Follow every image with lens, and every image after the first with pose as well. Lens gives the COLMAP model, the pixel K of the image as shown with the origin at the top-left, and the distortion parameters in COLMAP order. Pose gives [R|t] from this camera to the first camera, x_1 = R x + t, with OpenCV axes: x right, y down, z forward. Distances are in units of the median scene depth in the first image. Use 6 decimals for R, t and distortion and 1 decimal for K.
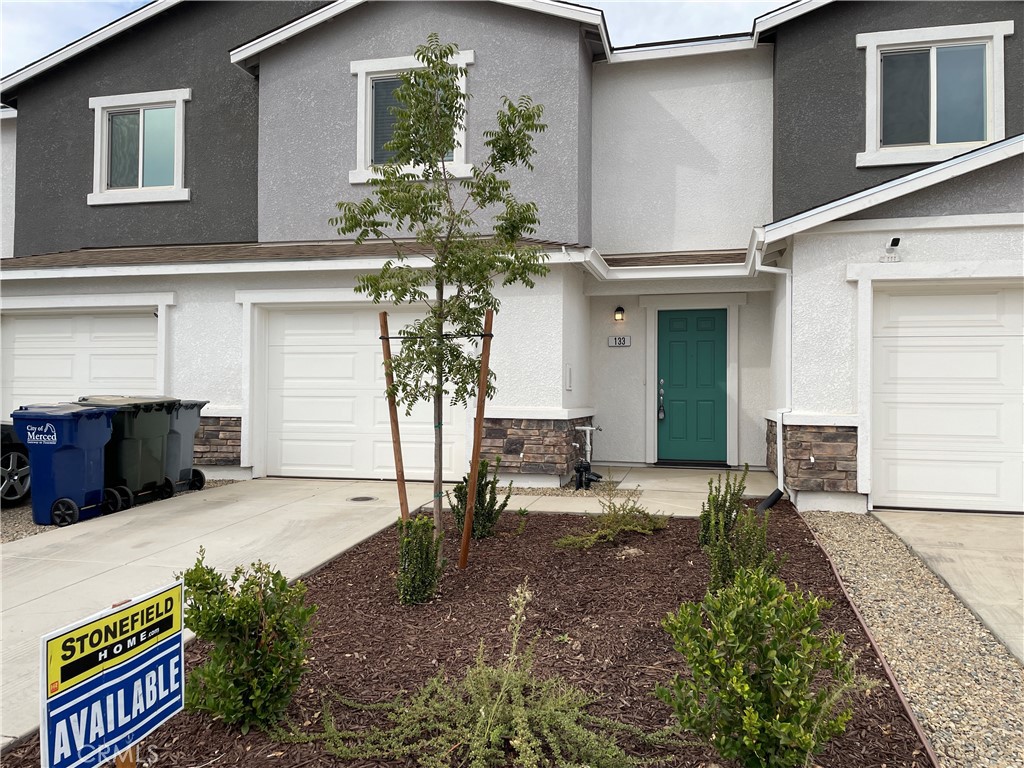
lens RADIAL K [[774.9, 0, 507.1], [0, 774.9, 384.0], [0, 0, 1]] dist [0.070657, 0.000765]
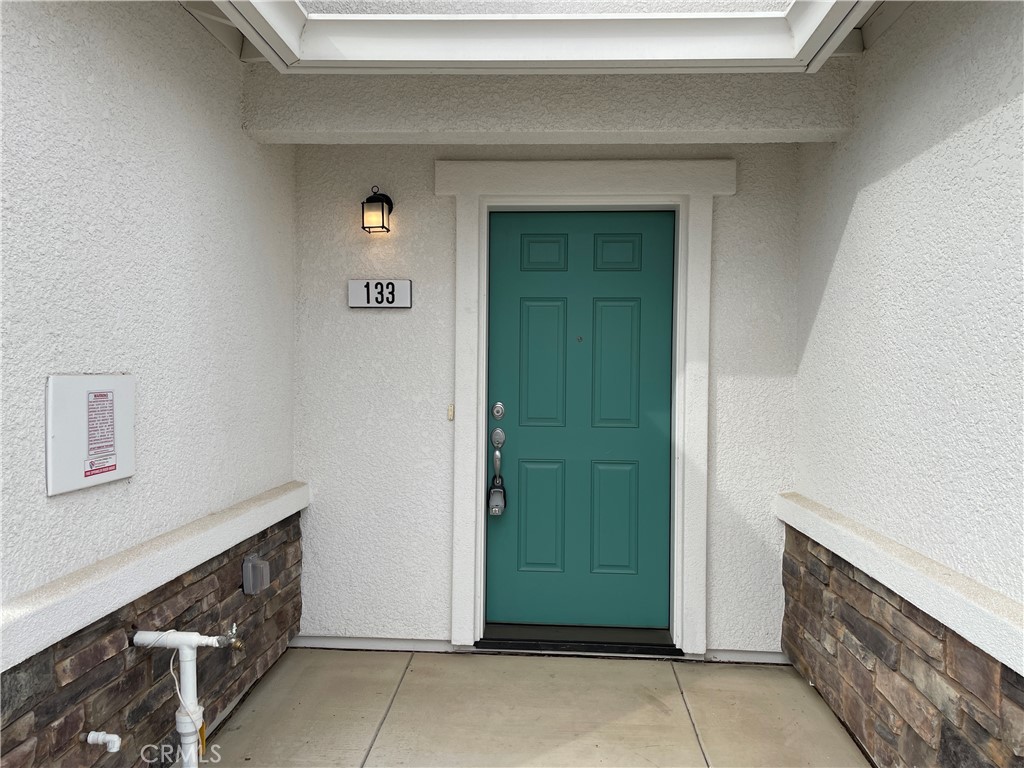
lens RADIAL K [[774.9, 0, 512.5], [0, 774.9, 384.5], [0, 0, 1]] dist [0.070657, 0.000765]
pose [[0.980806, 0.000321, 0.194985, 0.137101], [-0.008213, 0.999179, 0.039667, -0.029214], [-0.194812, -0.040507, 0.980004, 0.655641]]
